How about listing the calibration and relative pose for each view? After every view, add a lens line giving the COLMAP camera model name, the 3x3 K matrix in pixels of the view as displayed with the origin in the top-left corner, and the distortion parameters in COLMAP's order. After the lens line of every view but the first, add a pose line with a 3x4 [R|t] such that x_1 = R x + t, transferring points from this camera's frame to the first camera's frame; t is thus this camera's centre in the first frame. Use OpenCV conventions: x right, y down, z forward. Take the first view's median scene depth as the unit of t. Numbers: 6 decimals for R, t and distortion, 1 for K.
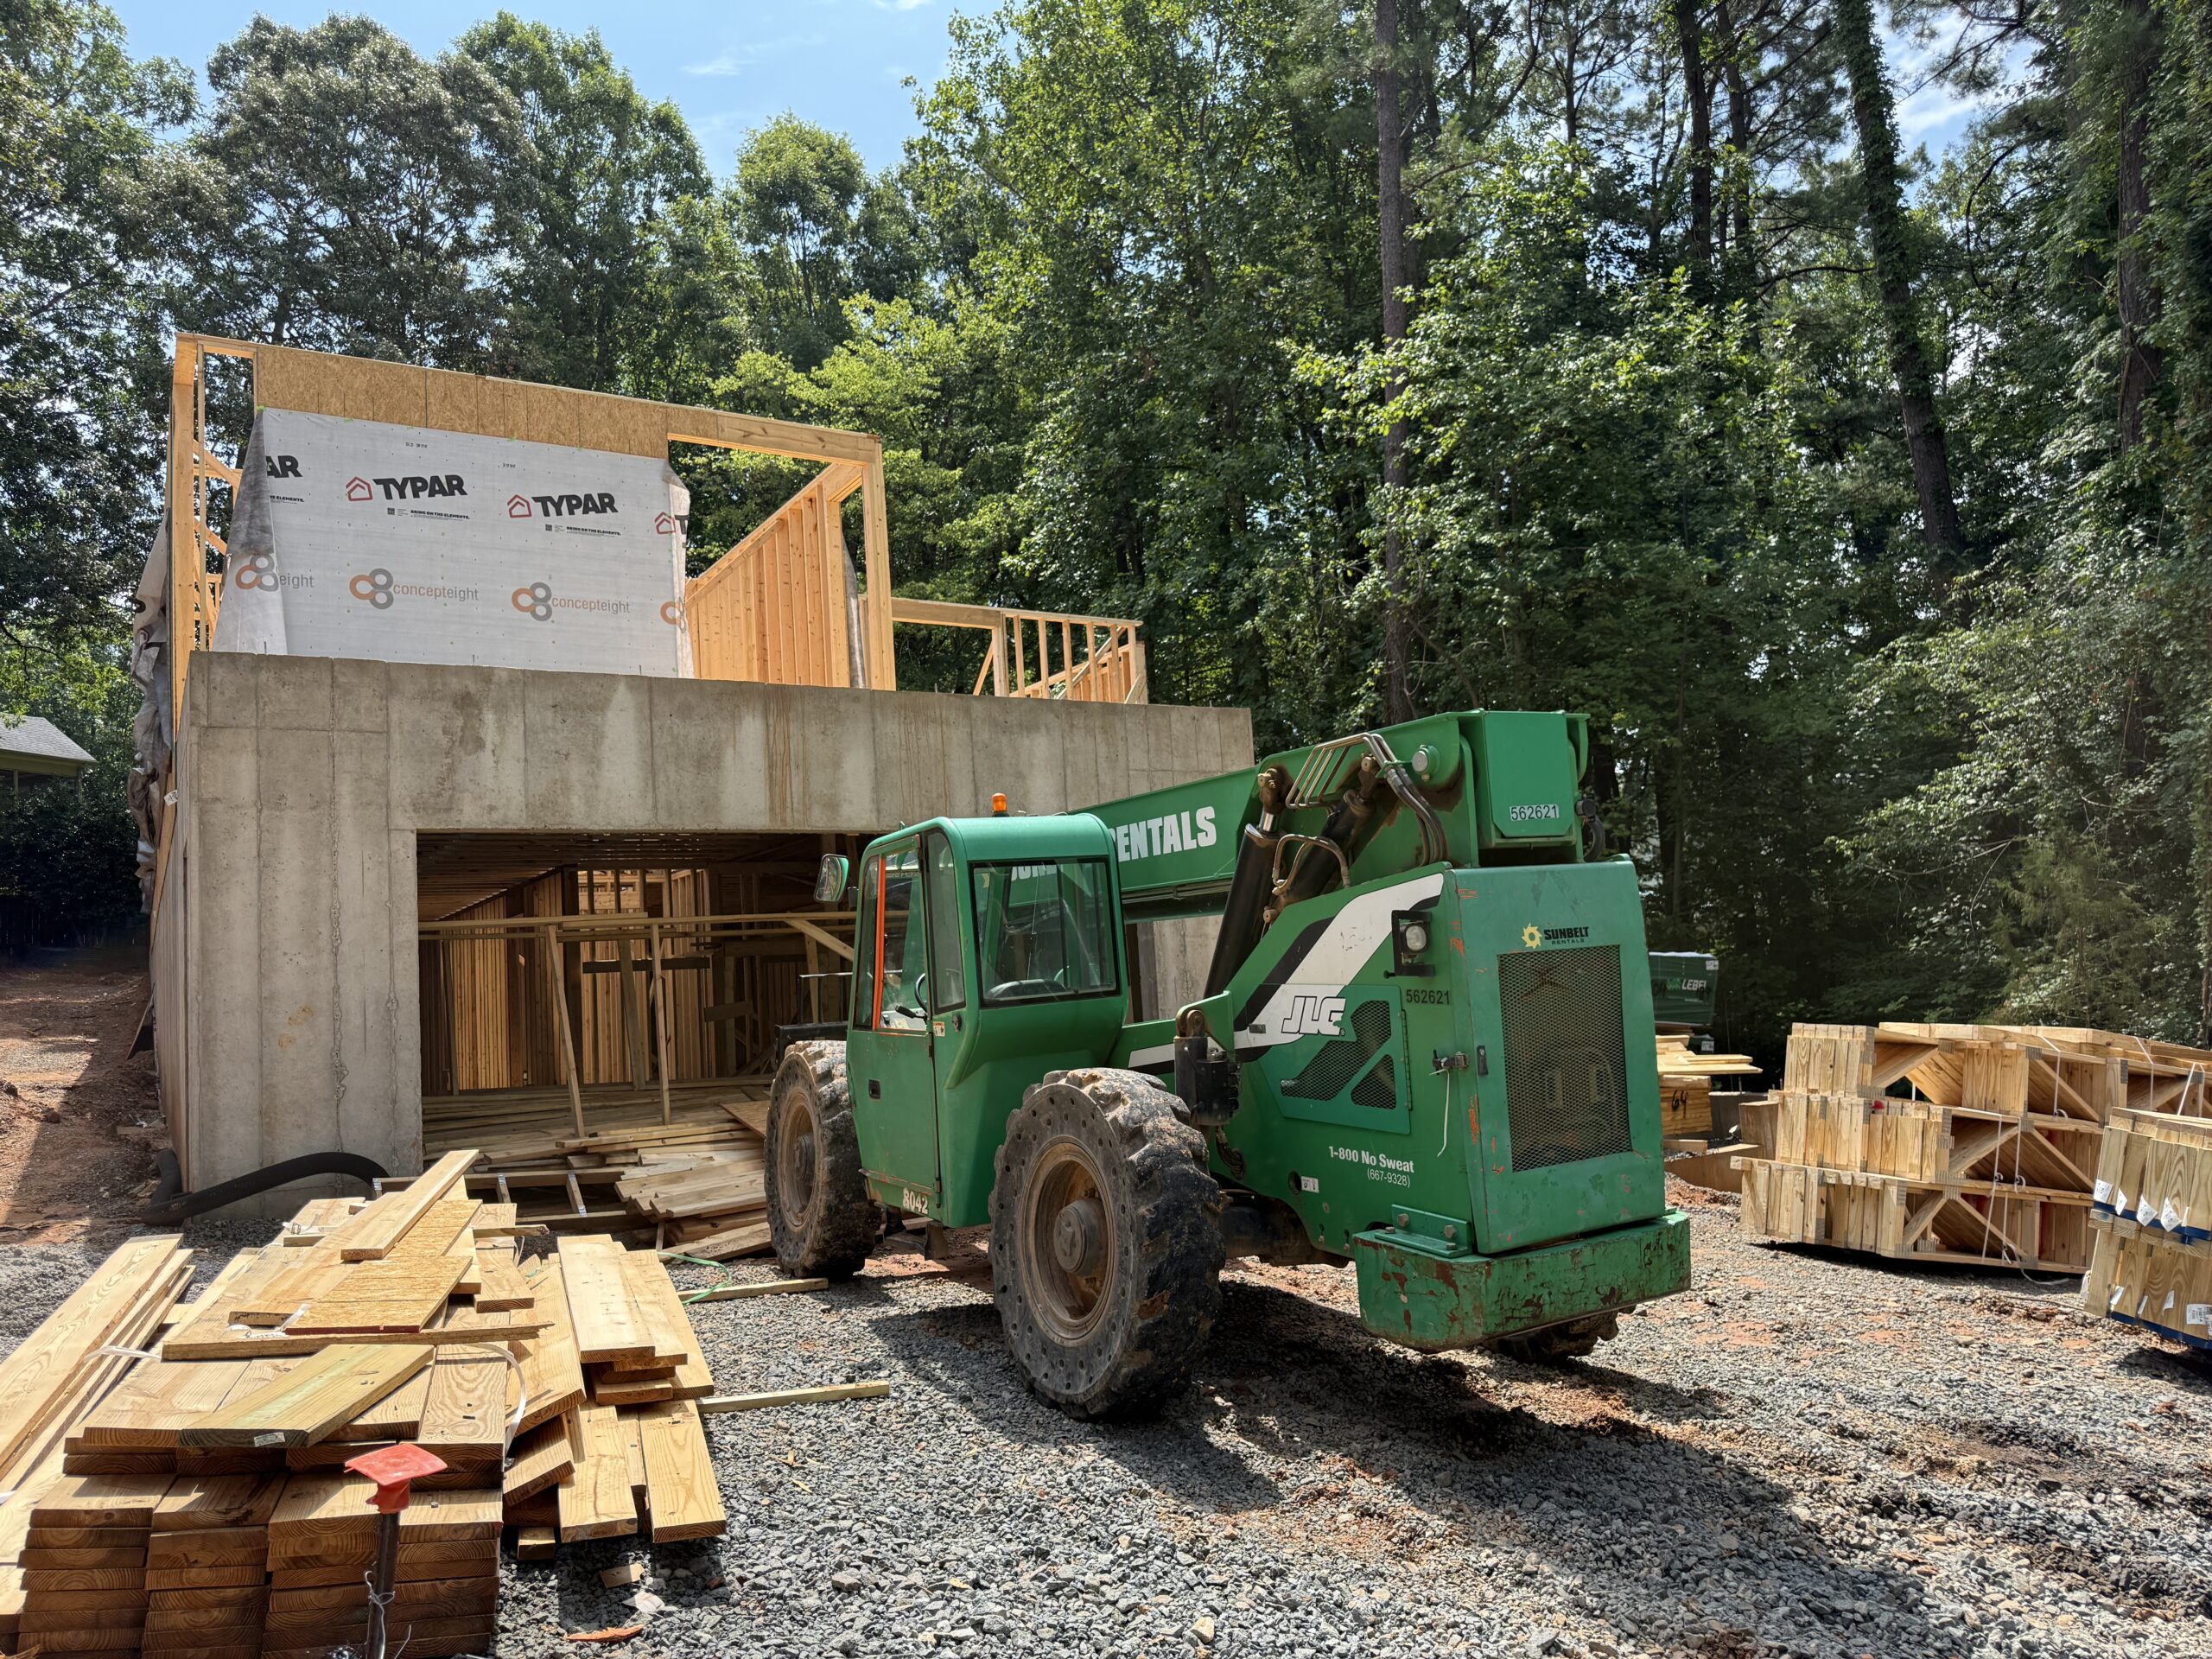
lens RADIAL K [[1583.9, 0, 1106.0], [0, 1583.9, 829.5], [0, 0, 1]] dist [0.005766, -0.002516]
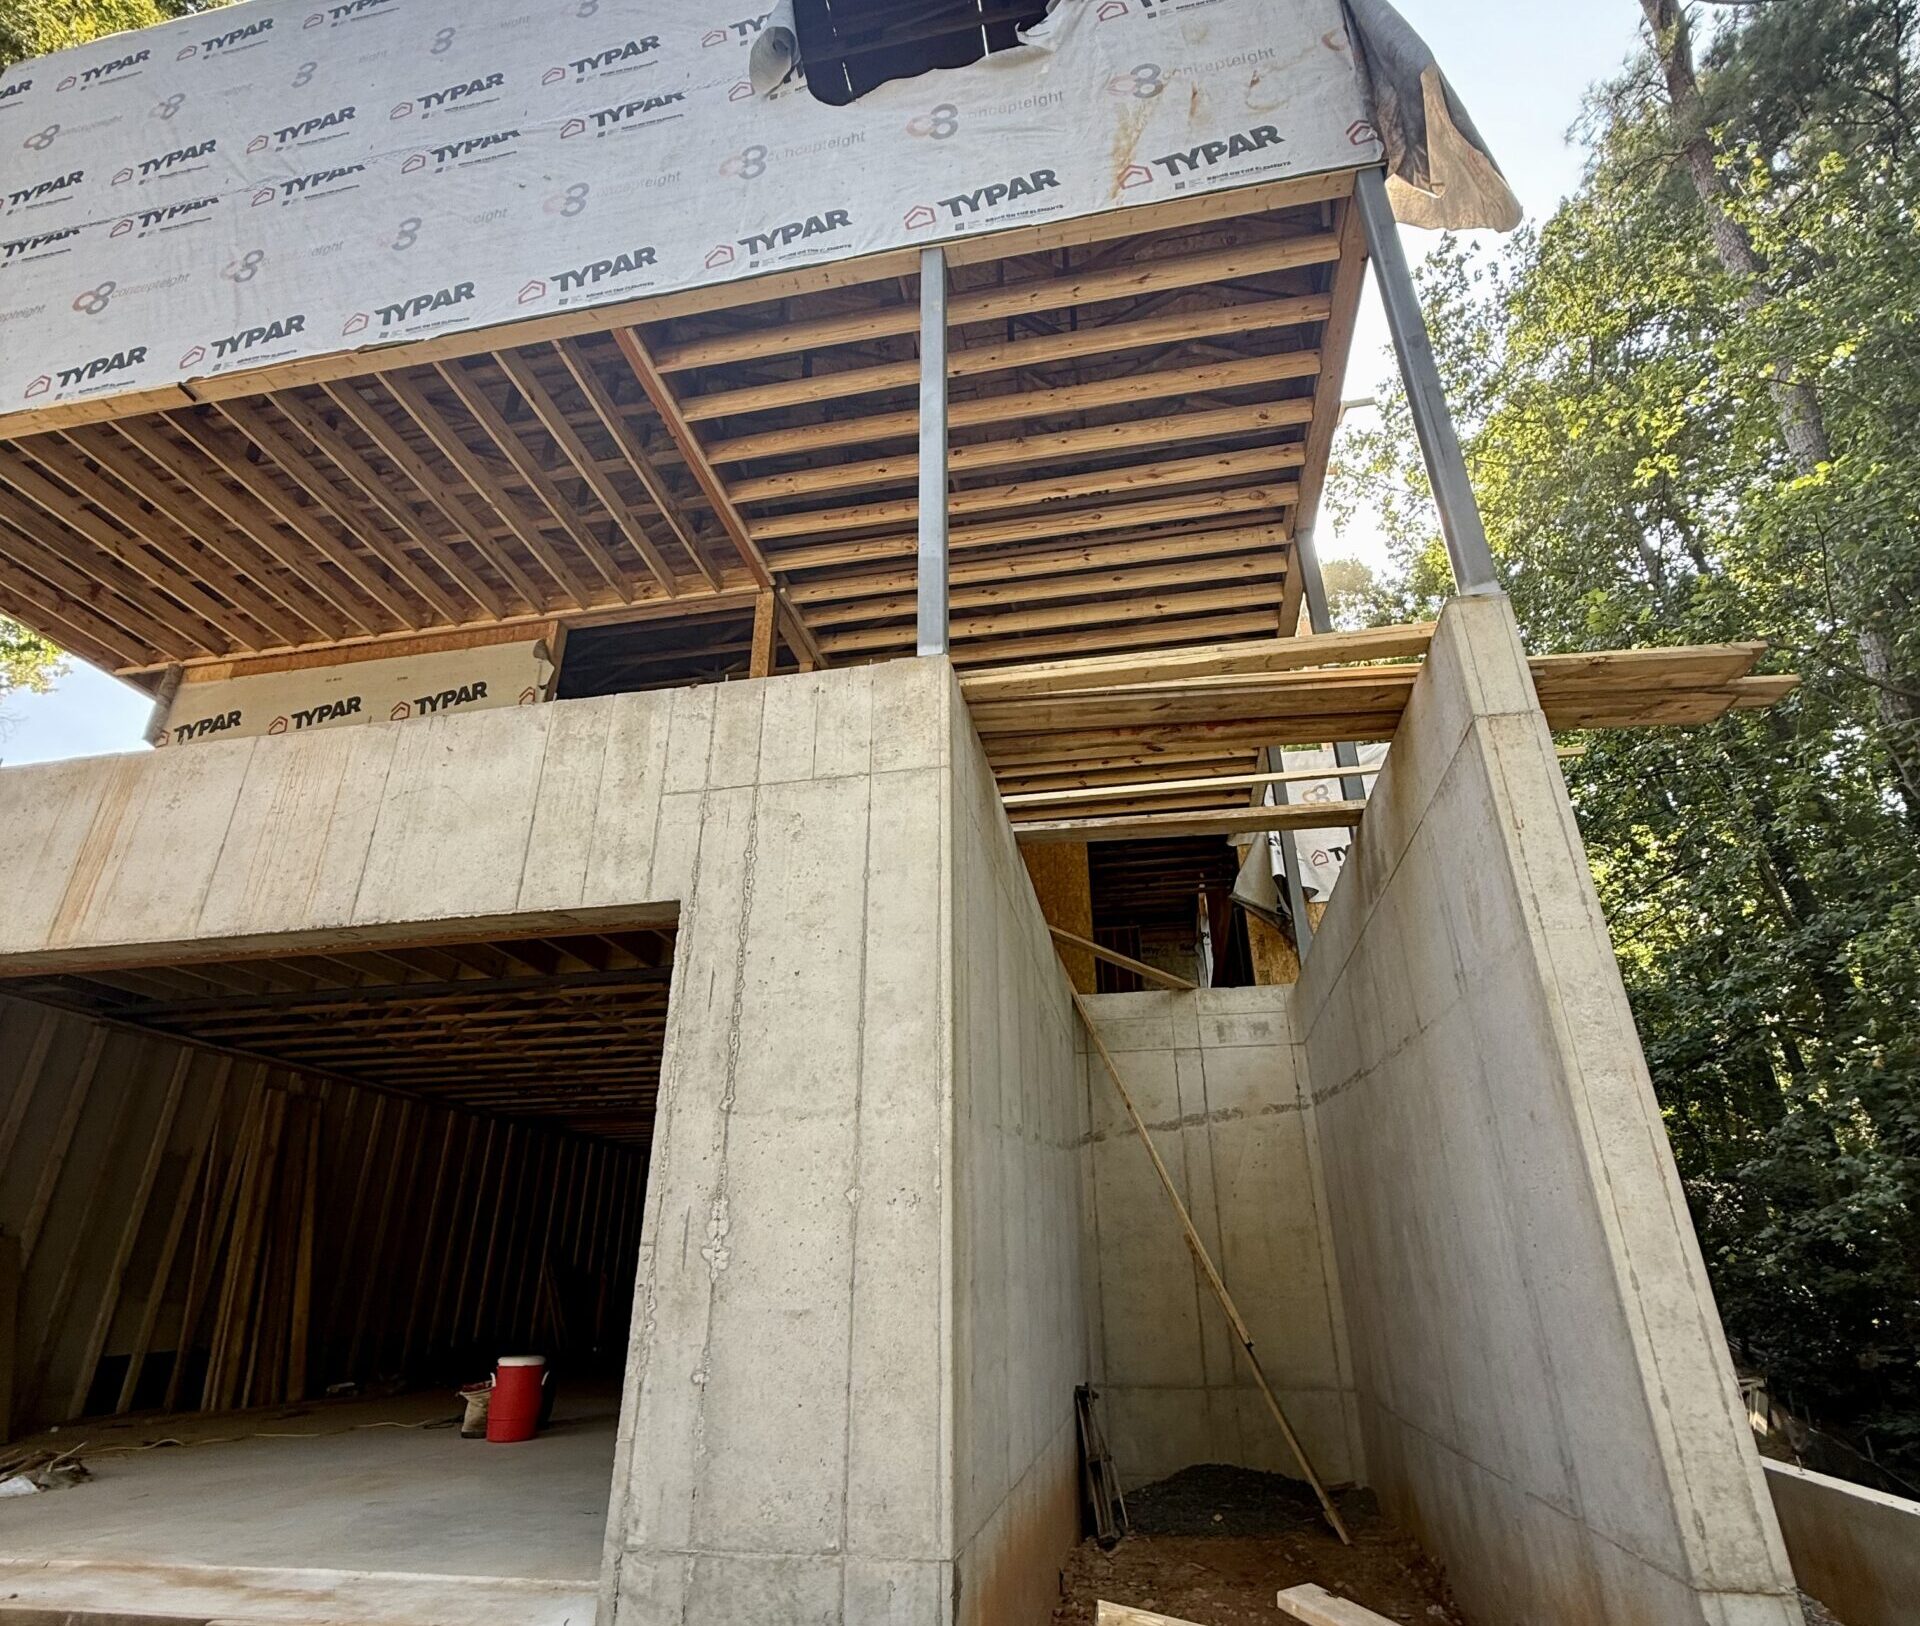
lens RADIAL K [[1013.2, 0, 960.0], [0, 1013.2, 813.0], [0, 0, 1]] dist [-0.000455, 0.000325]
pose [[0.732236, -0.239640, -0.637498, 0.293435], [0.039504, 0.949418, -0.311519, 0.077631], [0.679905, 0.202922, 0.704665, 0.765114]]
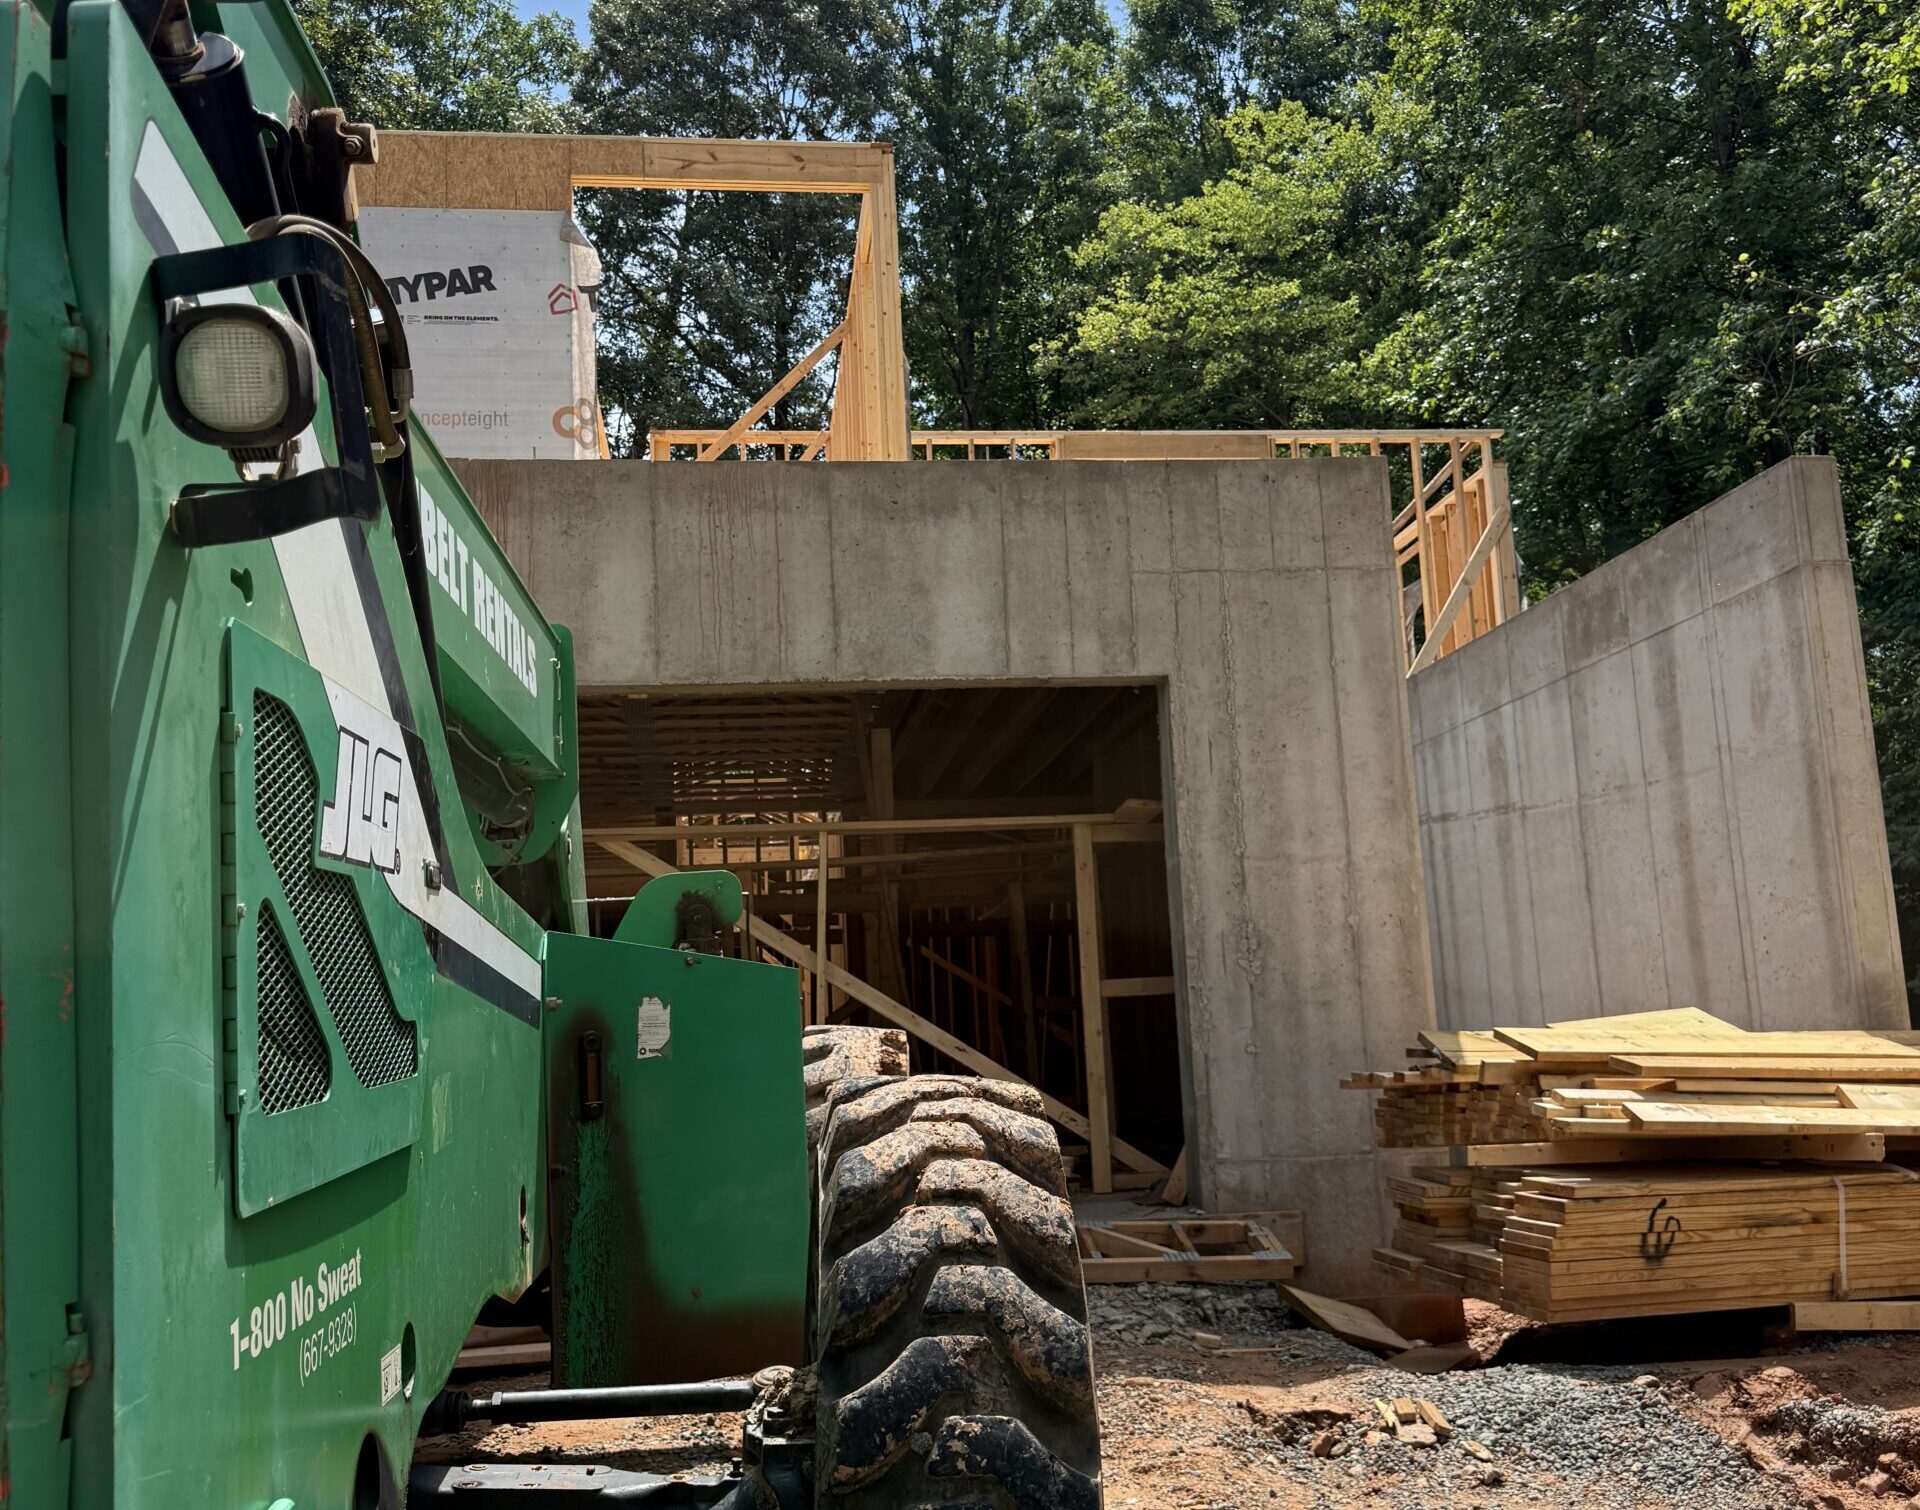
lens RADIAL K [[1769.3, 0, 960.0], [0, 1769.3, 755.0], [0, 0, 1]] dist [0.177960, -0.367531]
pose [[0.907263, -0.048878, -0.417713, 0.216725], [0.035302, 0.998569, -0.040171, 0.052545], [0.419079, 0.021700, 0.907690, 0.344233]]
